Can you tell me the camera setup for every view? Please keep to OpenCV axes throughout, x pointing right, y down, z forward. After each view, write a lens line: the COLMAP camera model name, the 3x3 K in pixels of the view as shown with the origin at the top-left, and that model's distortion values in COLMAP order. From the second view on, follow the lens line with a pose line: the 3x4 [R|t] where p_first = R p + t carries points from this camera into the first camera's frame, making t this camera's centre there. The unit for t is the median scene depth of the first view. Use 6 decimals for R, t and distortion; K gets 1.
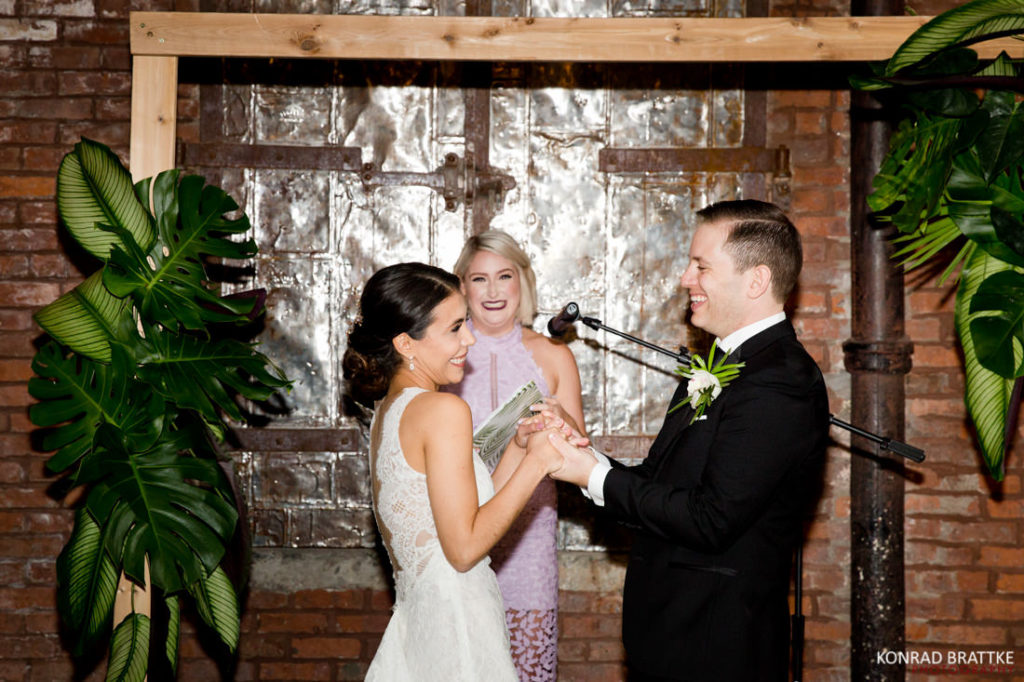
lens RADIAL K [[1891.1, 0, 512.0], [0, 1891.1, 341.0], [0, 0, 1]] dist [0.185859, 0.163637]
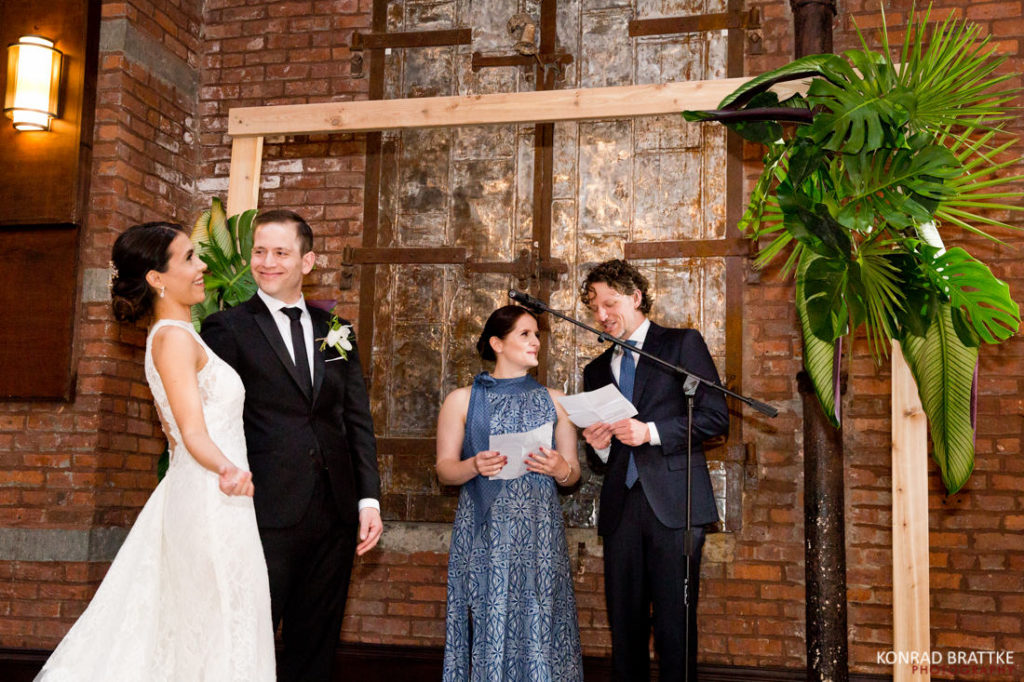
lens RADIAL K [[1275.8, 0, 540.0], [0, 1275.8, 343.3], [0, 0, 1]] dist [0.072747, -0.006370]
pose [[0.972065, -0.016322, -0.234143, 0.208898], [-0.021648, 0.987093, -0.158680, 0.127814], [0.233711, 0.159316, 0.959165, 0.072804]]
